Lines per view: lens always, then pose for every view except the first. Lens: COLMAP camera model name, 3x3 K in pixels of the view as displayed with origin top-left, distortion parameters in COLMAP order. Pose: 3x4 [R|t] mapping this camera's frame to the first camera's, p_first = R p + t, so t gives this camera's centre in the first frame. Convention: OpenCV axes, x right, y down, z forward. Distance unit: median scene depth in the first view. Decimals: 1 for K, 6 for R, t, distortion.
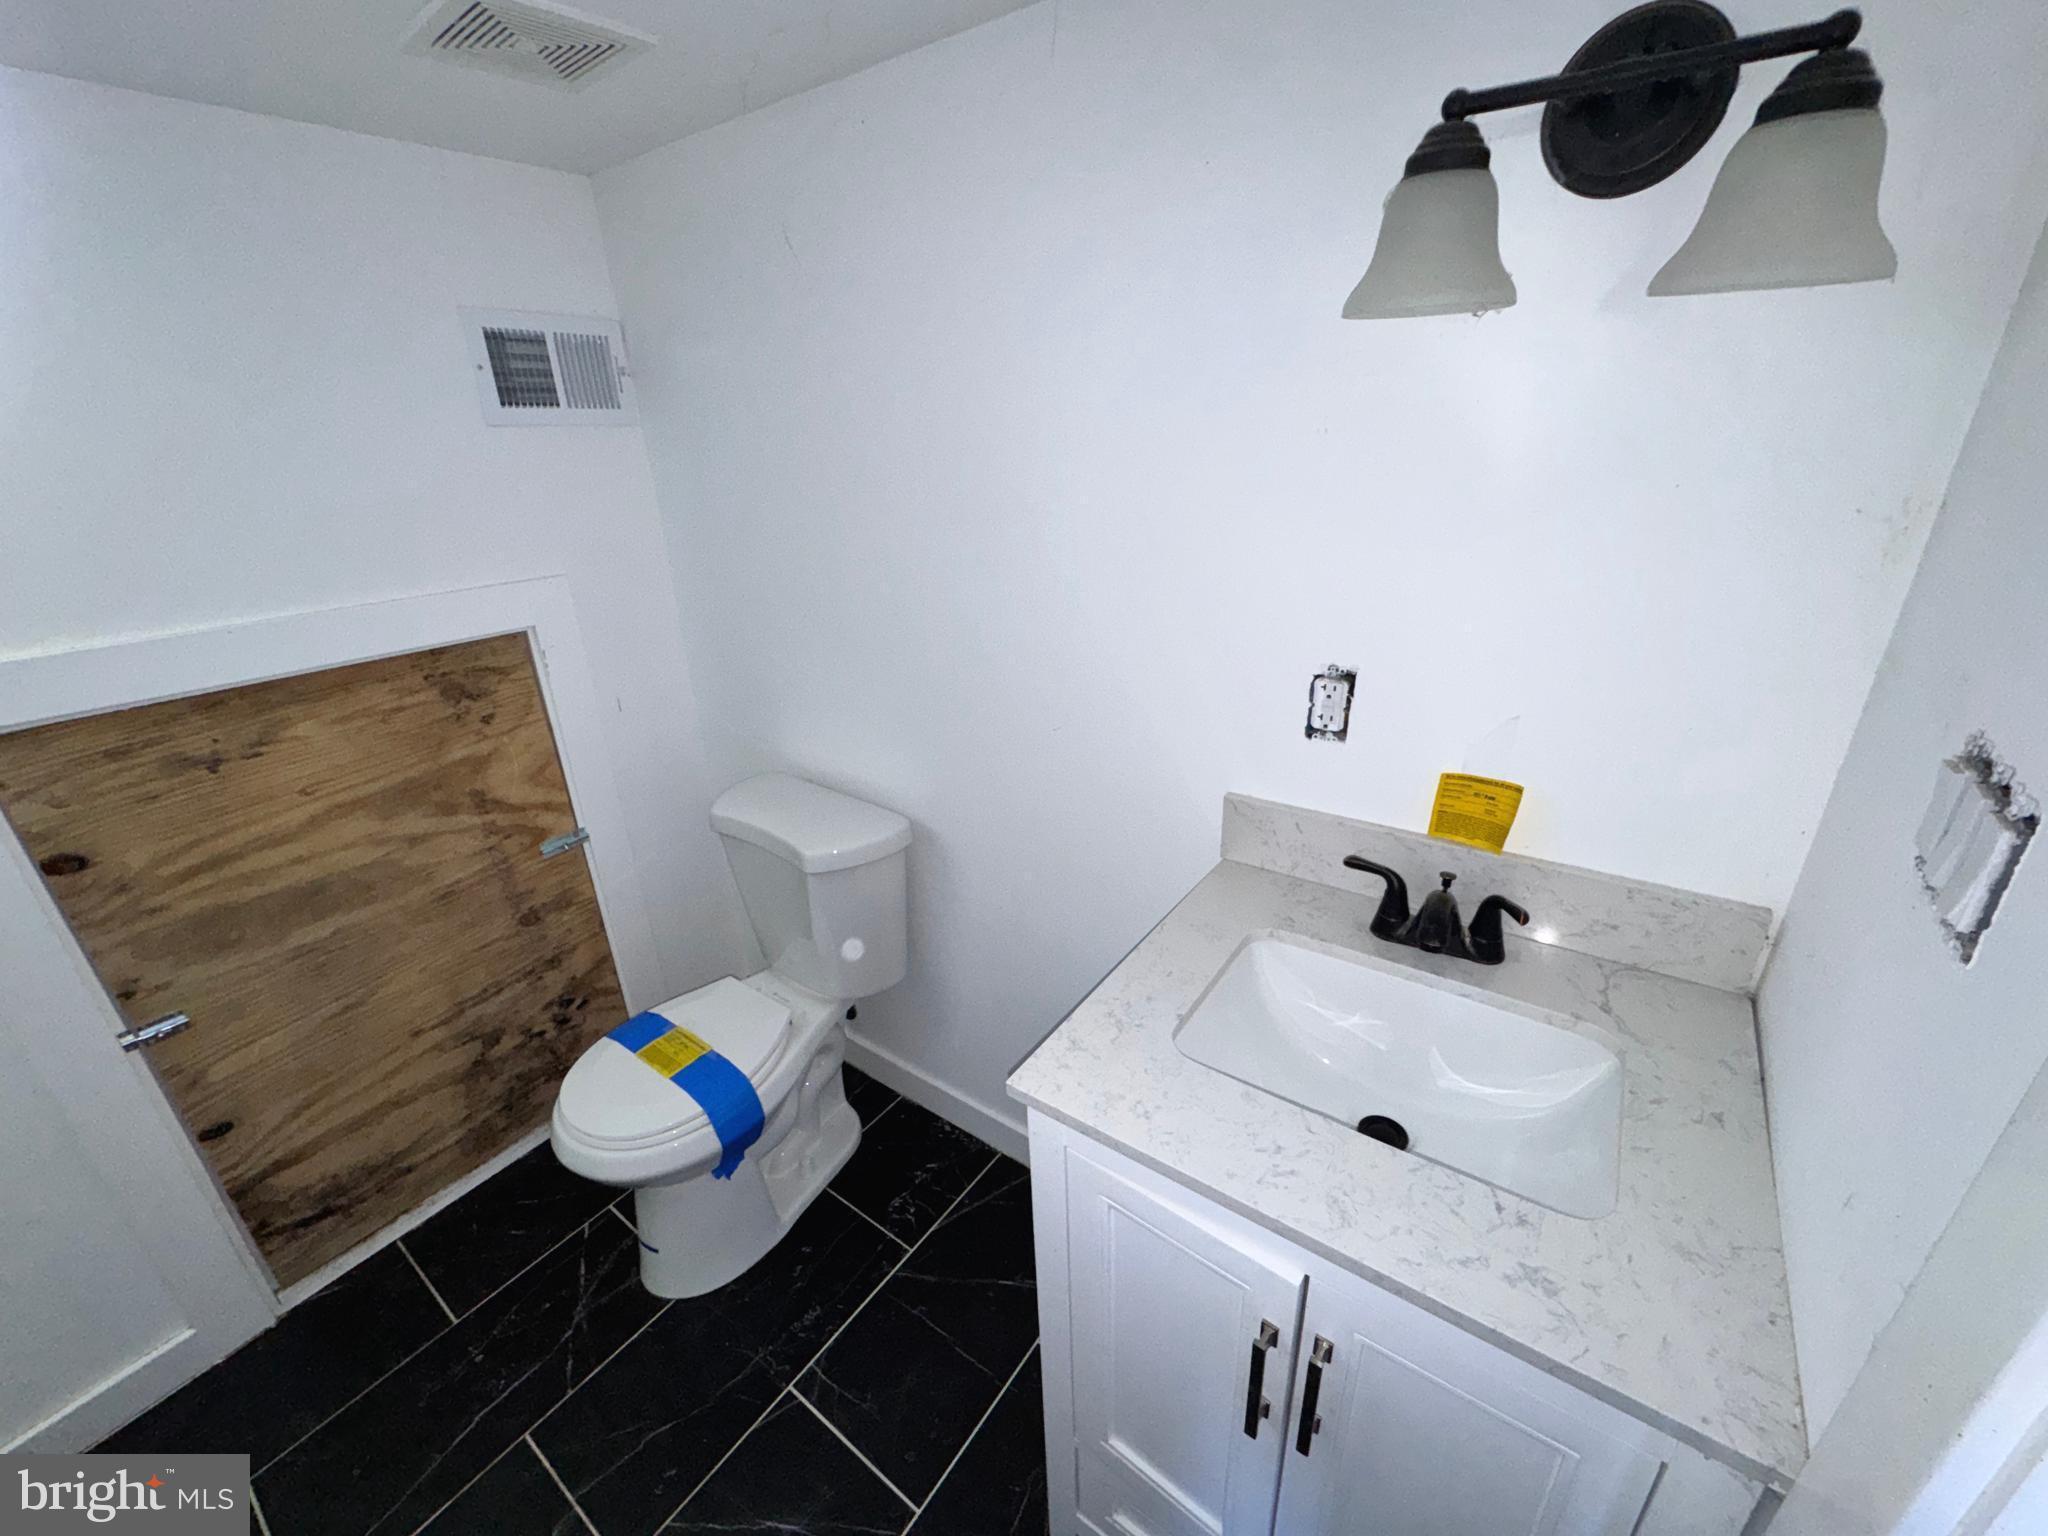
lens RADIAL K [[817.9, 0, 1020.0], [0, 817.9, 771.1], [0, 0, 1]] dist [-0.003378, -0.000168]
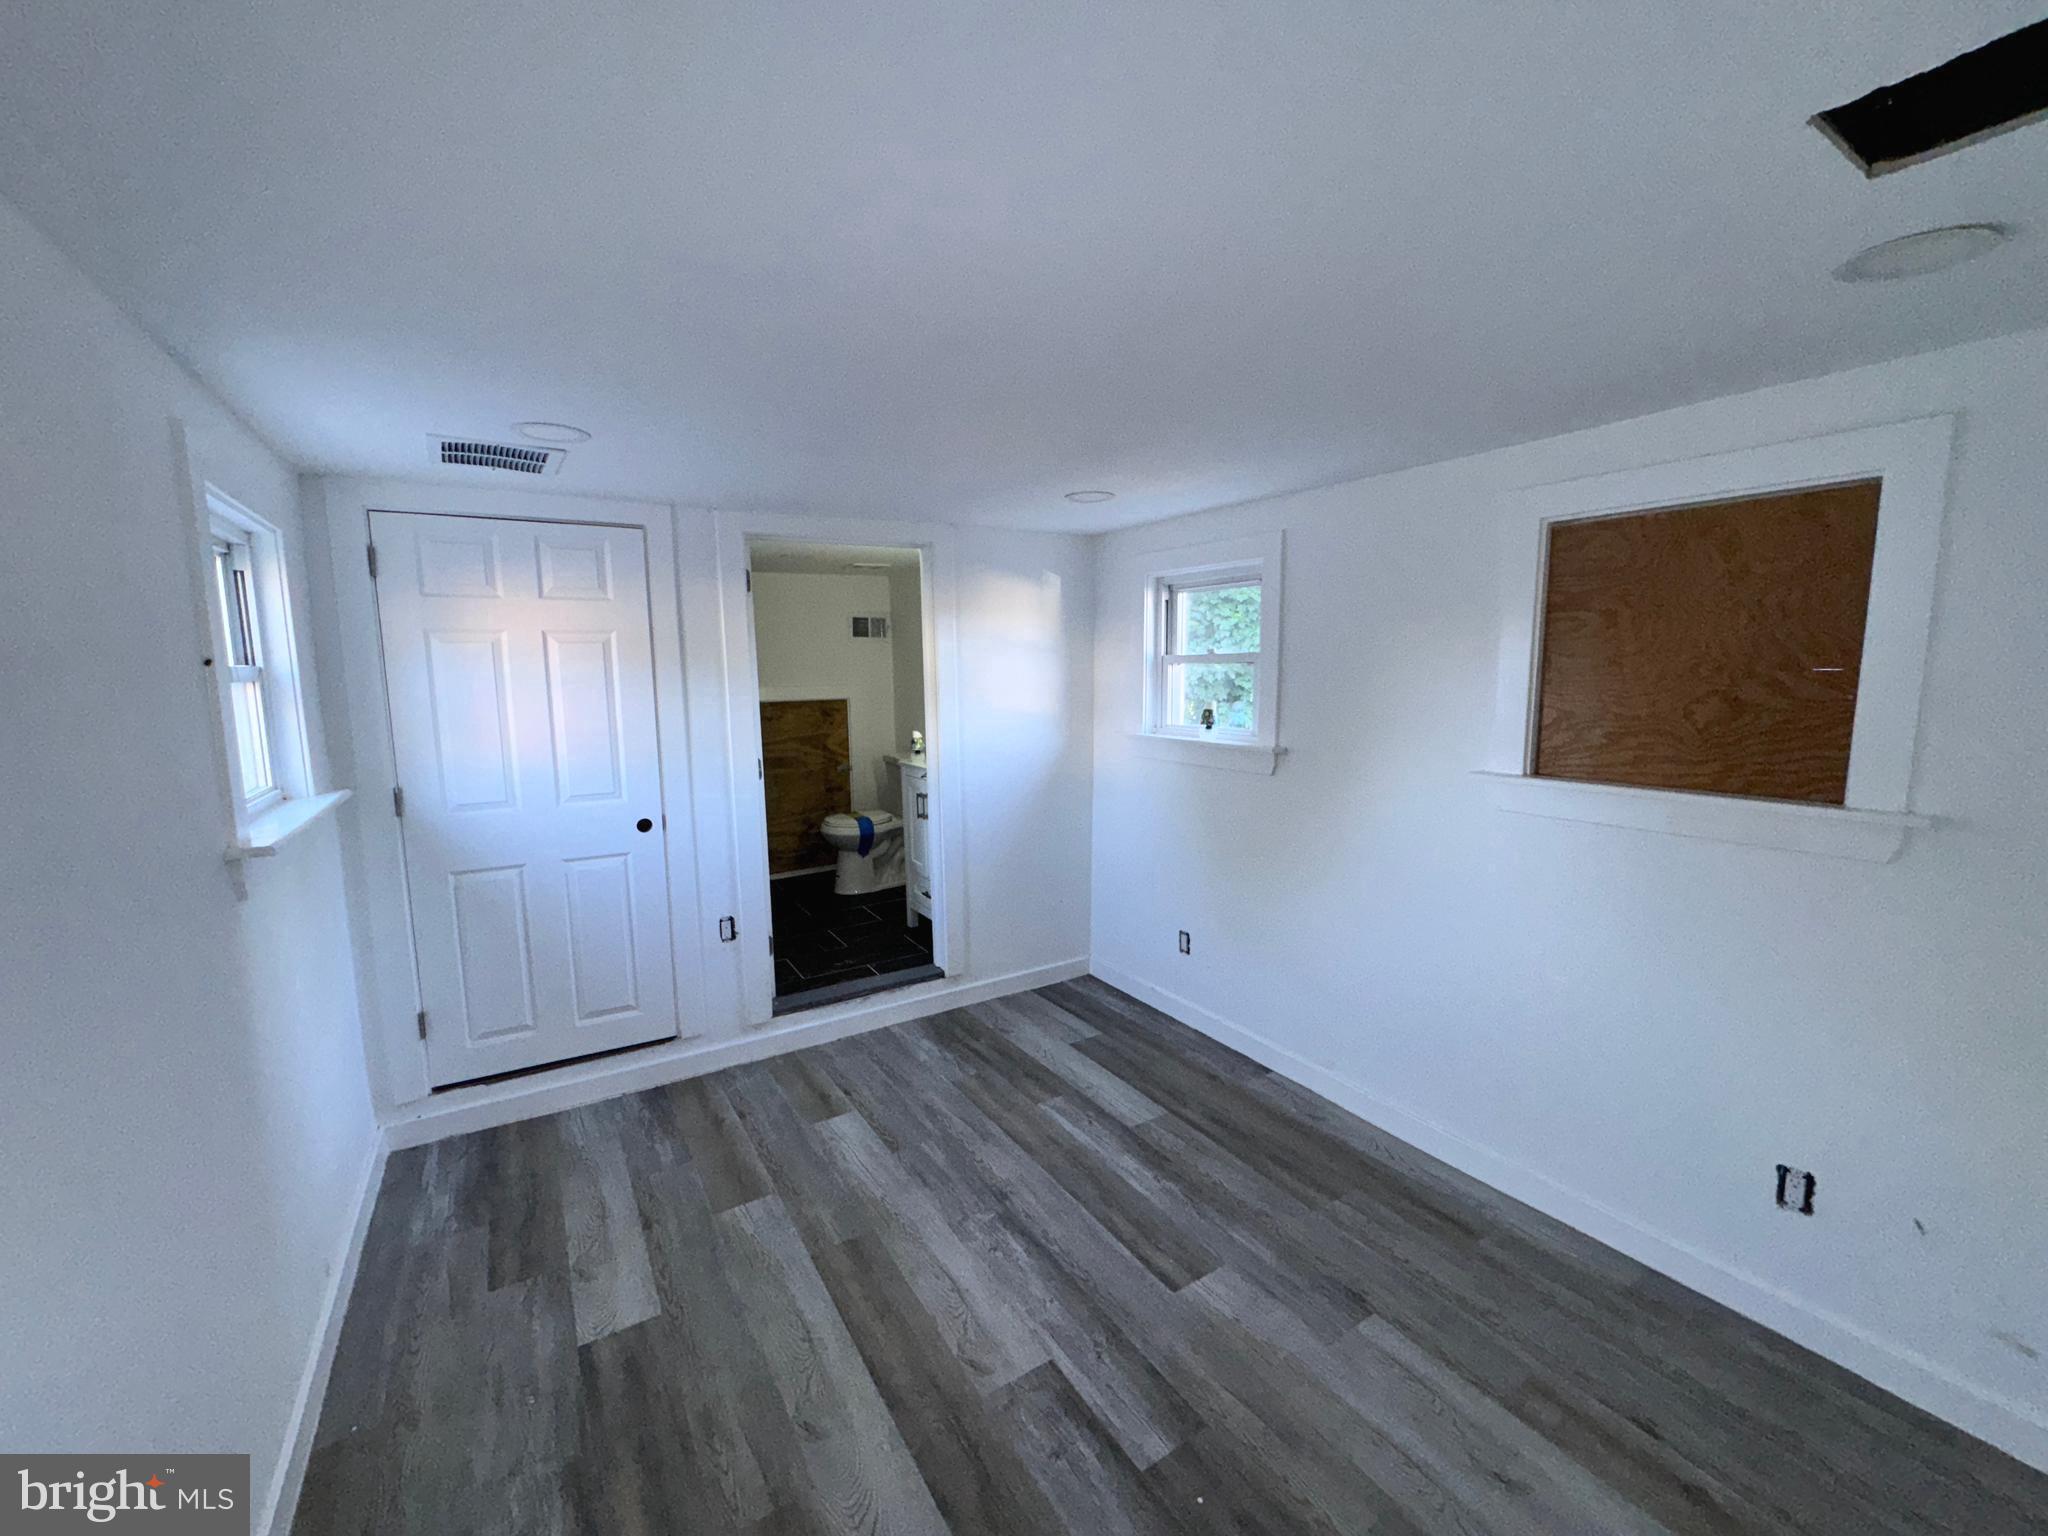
lens RADIAL K [[817.9, 0, 1026.0], [0, 817.9, 773.2], [0, 0, 1]] dist [-0.003378, -0.000168]
pose [[0.929947, 0.061887, -0.362447, 1.301707], [-0.153567, 0.961016, -0.229925, 0.771751], [0.334088, 0.269478, 0.903198, -1.684702]]
